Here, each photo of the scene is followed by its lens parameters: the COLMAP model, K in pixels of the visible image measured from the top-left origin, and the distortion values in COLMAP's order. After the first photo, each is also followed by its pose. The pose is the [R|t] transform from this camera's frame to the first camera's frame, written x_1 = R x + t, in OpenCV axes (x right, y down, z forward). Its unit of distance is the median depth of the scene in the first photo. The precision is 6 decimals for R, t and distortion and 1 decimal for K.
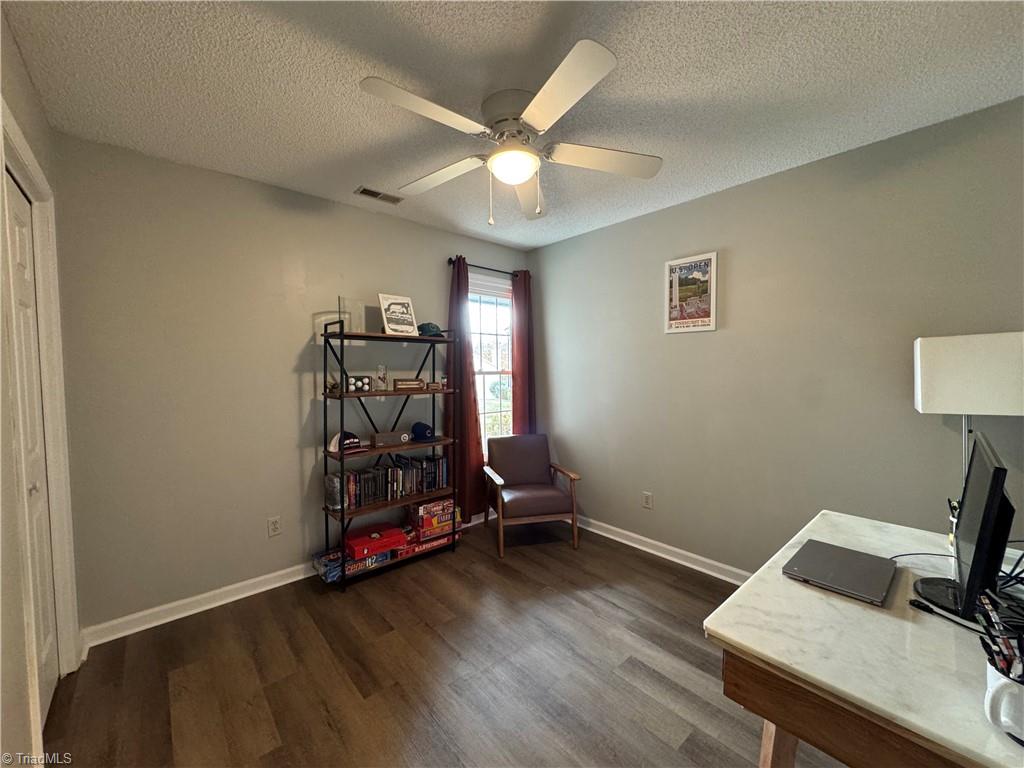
lens RADIAL K [[407.2, 0, 512.3], [0, 407.2, 384.7], [0, 0, 1]] dist [0.000939, -0.000735]
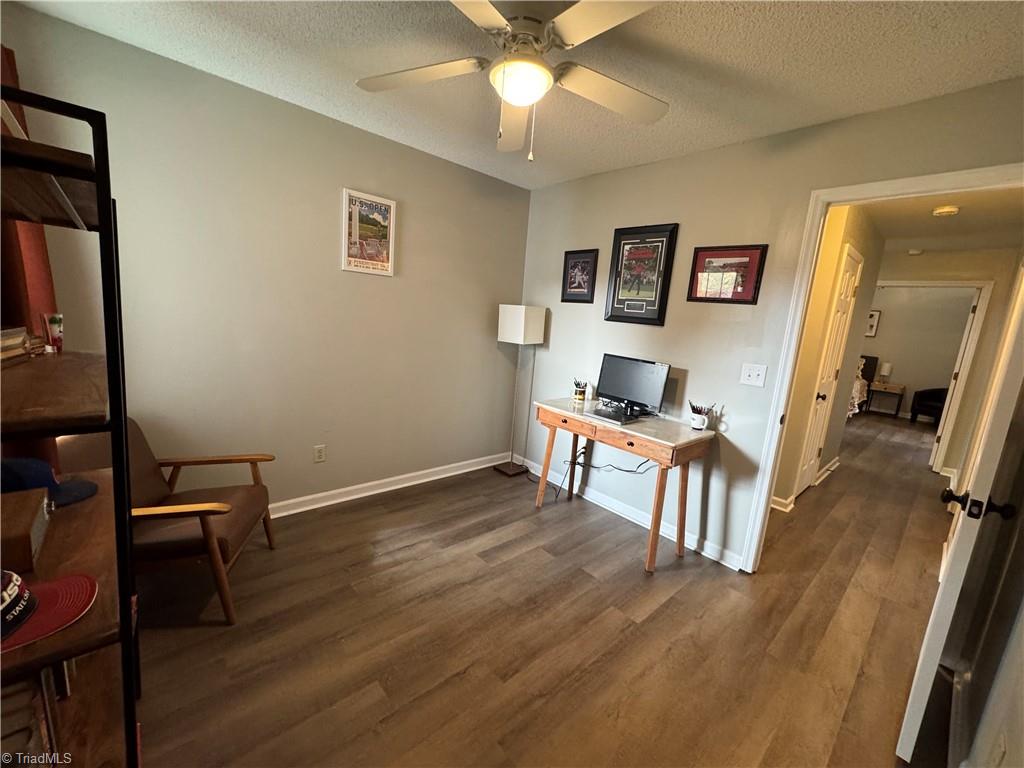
lens RADIAL K [[407.2, 0, 511.7], [0, 407.2, 380.8], [0, 0, 1]] dist [0.000939, -0.000735]
pose [[0.005658, -0.158805, 0.987294, -0.604283], [-0.033425, 0.986728, 0.158906, -0.039862], [-0.999425, -0.033899, 0.000275, 0.648685]]
